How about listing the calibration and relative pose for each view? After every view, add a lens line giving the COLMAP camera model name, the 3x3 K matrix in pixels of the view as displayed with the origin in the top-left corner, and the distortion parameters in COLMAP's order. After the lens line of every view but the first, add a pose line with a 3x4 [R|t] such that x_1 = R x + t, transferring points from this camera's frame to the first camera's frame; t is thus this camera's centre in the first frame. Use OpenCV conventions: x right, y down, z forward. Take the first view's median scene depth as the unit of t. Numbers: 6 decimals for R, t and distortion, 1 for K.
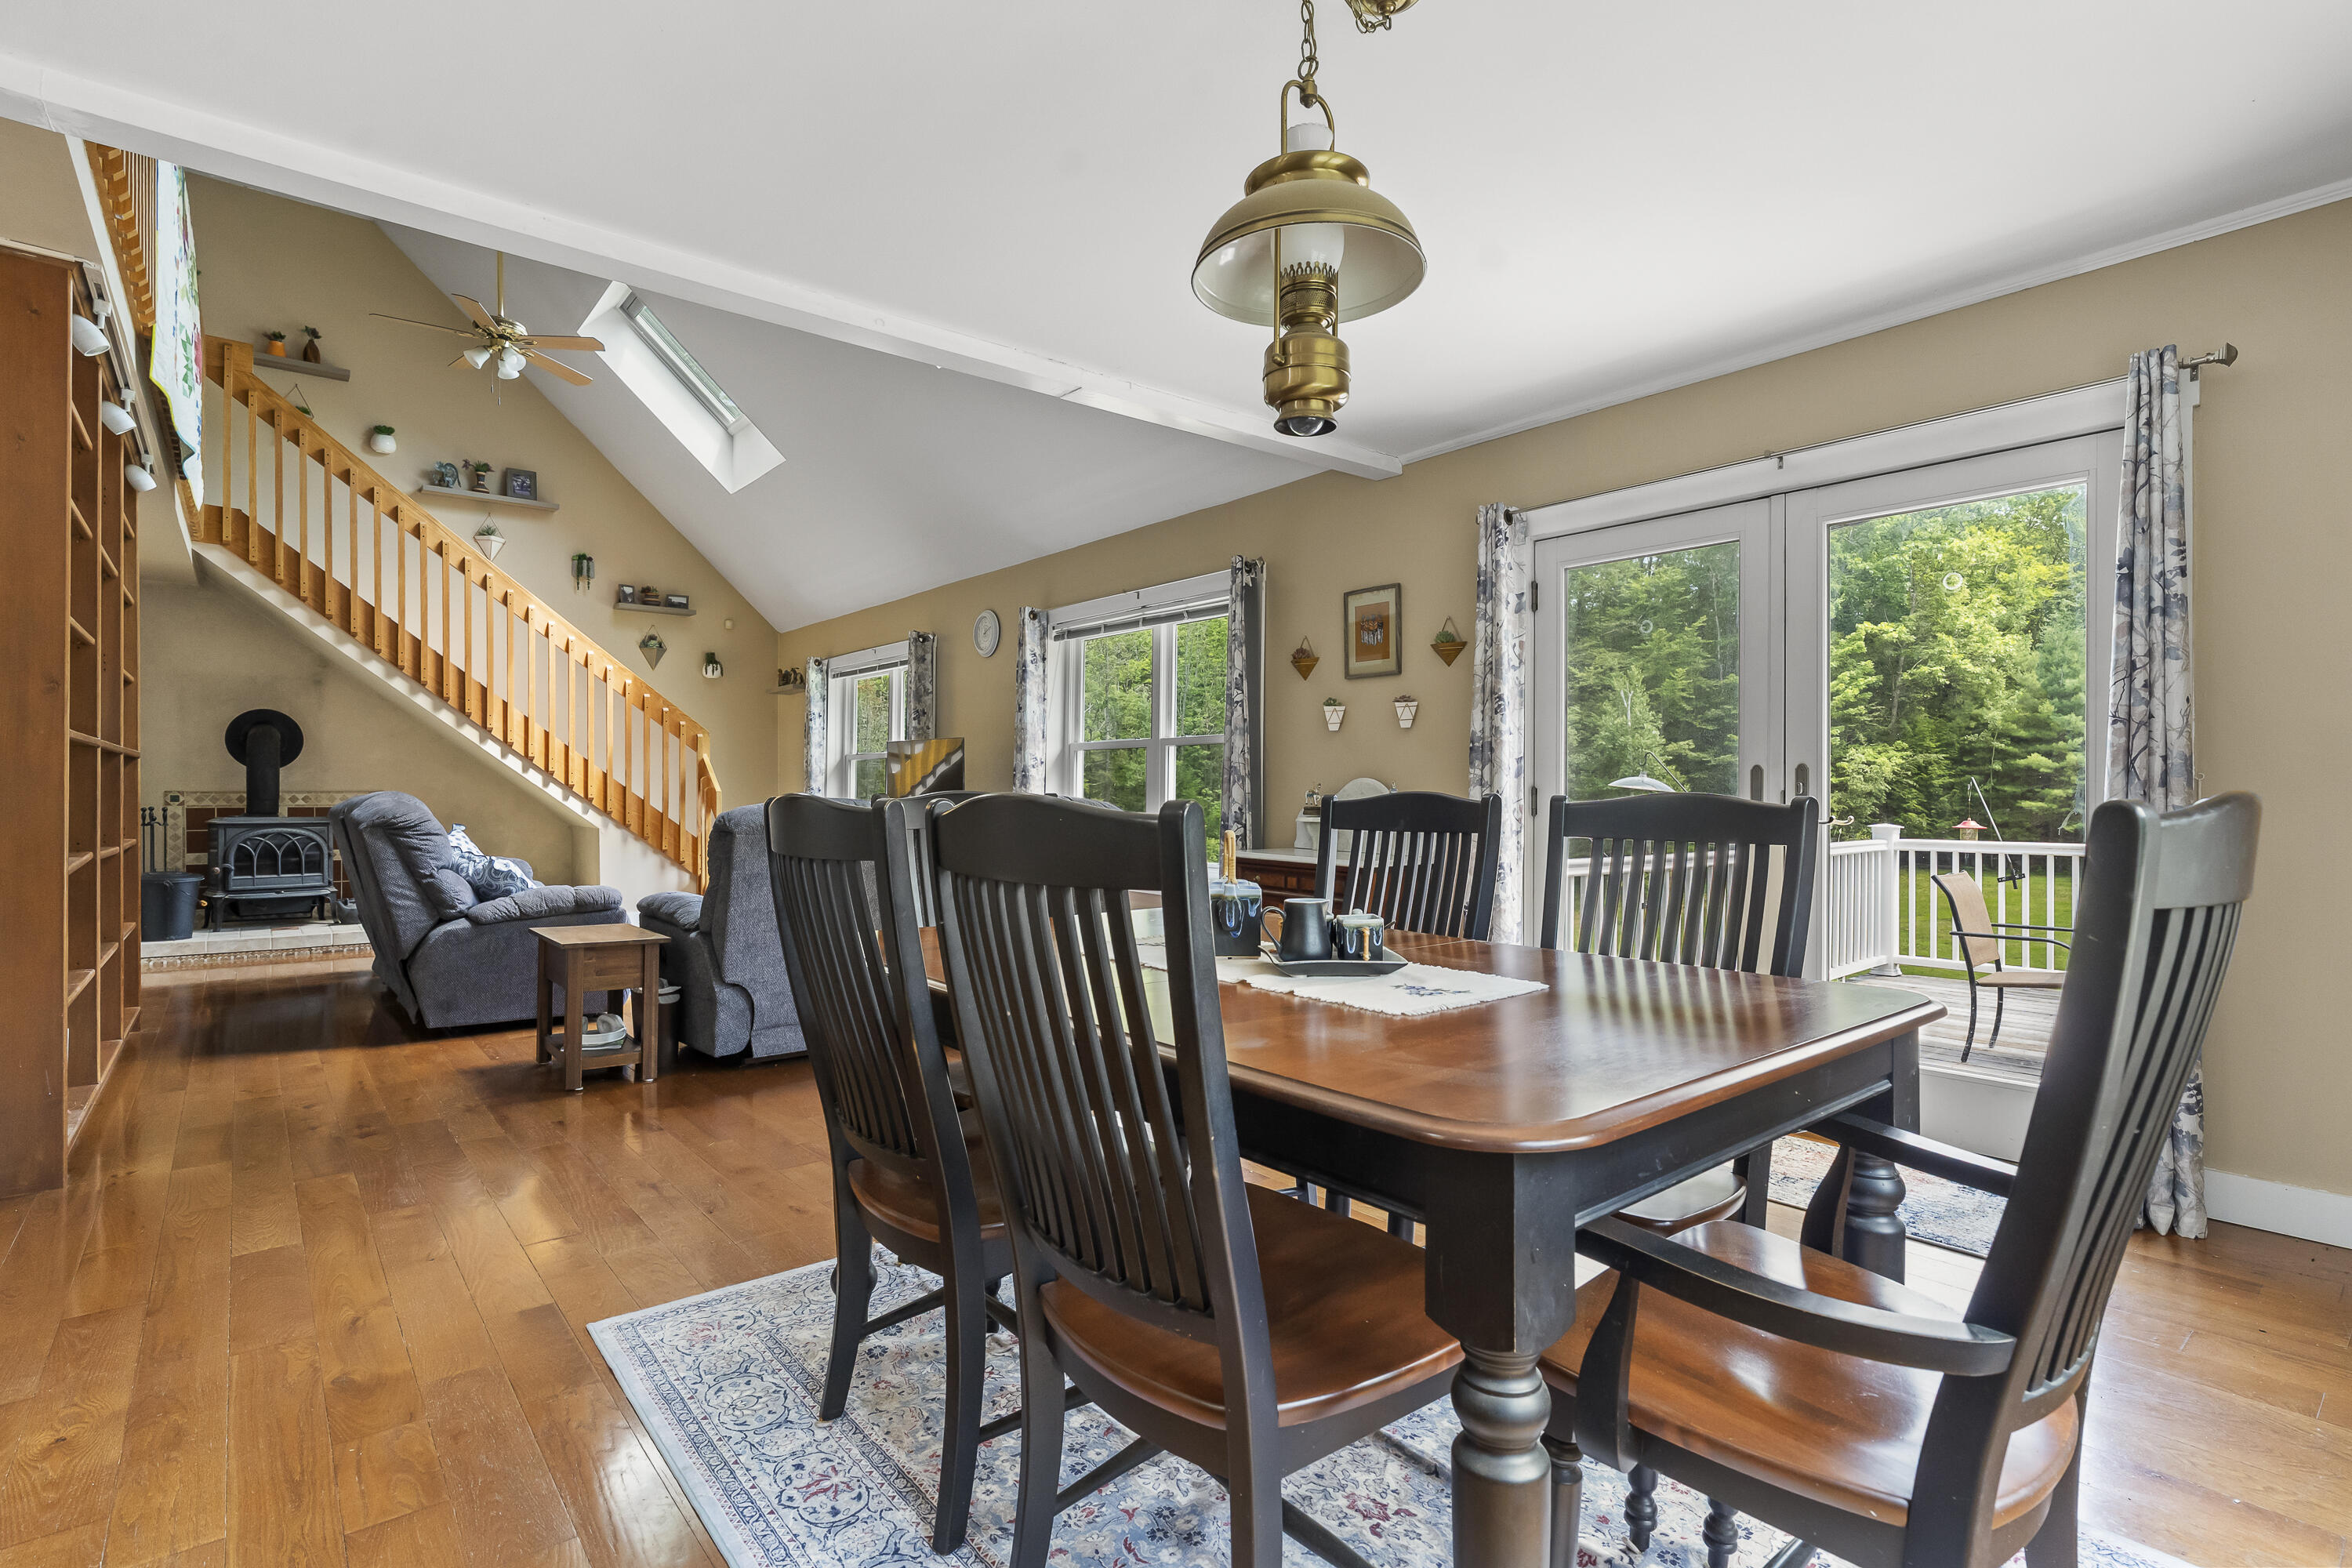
lens RADIAL K [[1111.7, 0, 1173.1], [0, 1111.7, 784.1], [0, 0, 1]] dist [-0.000193, -0.000194]
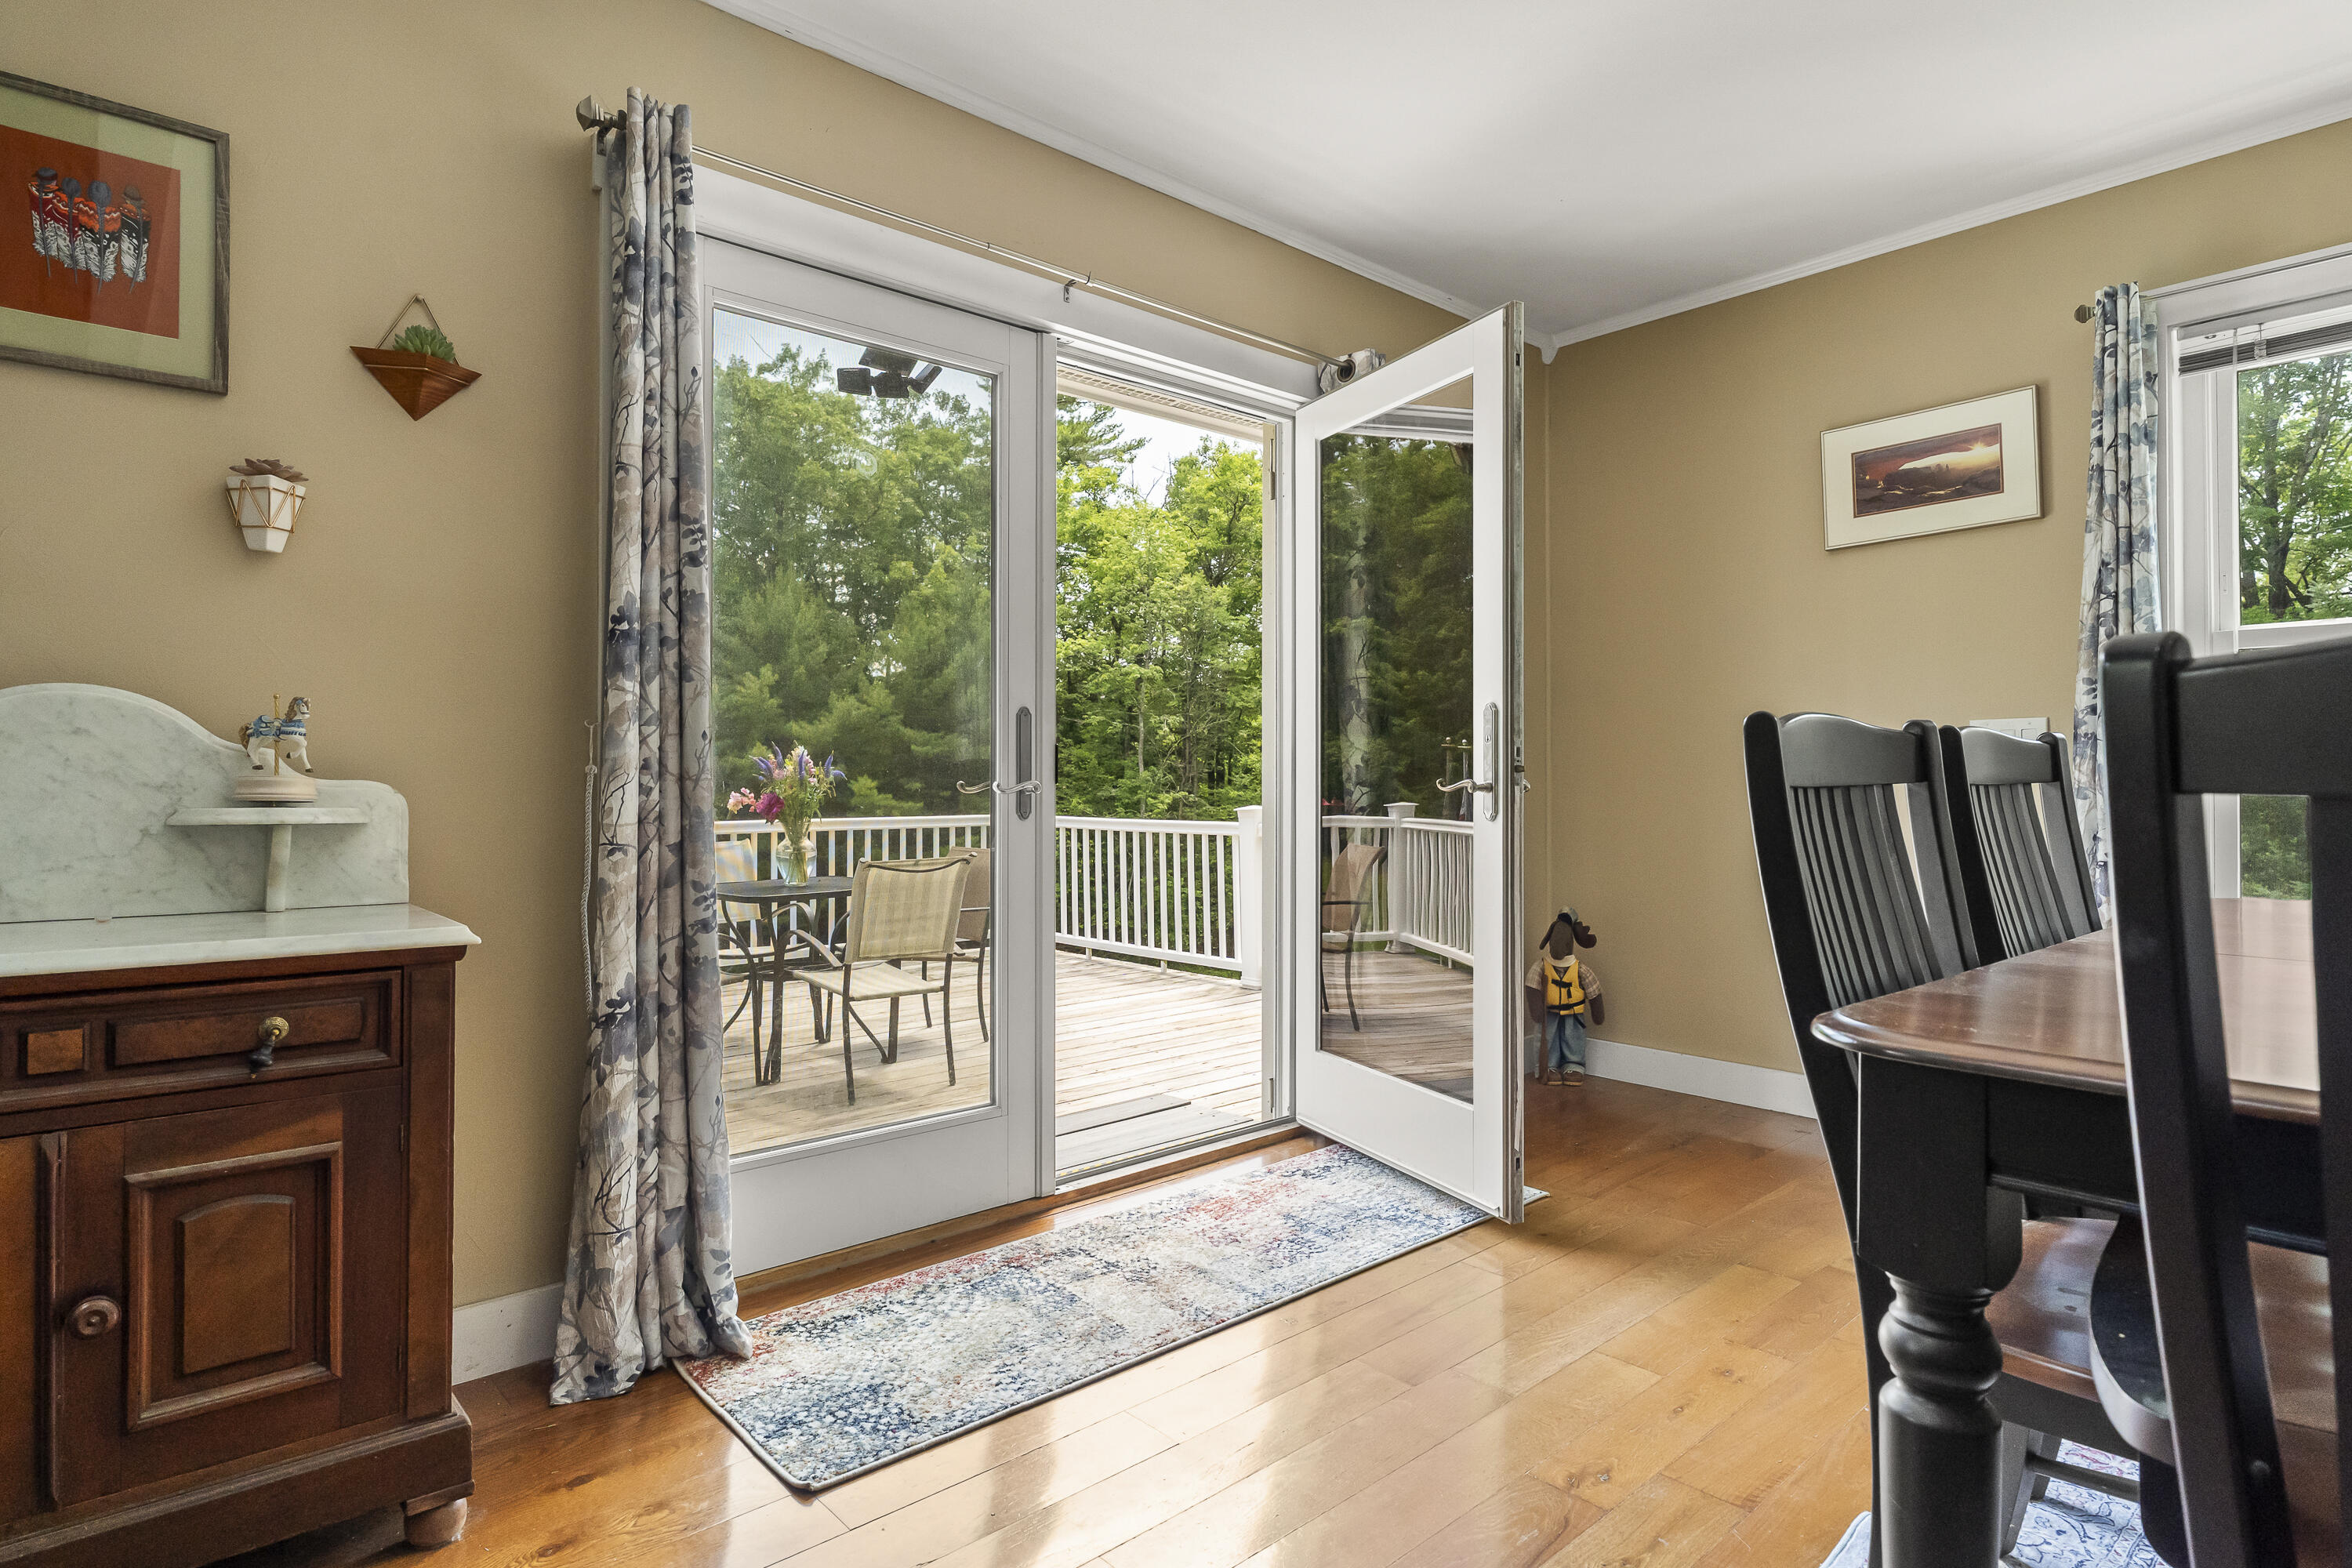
lens RADIAL K [[1285.3, 0, 1174.7], [0, 1285.3, 780.7], [0, 0, 1]] dist [0.003295, 0.000570]
pose [[-0.092133, 0.009395, 0.995702, -0.215458], [0.000050, 0.999956, -0.009431, 0.023086], [-0.995747, -0.000819, -0.092129, 0.744289]]
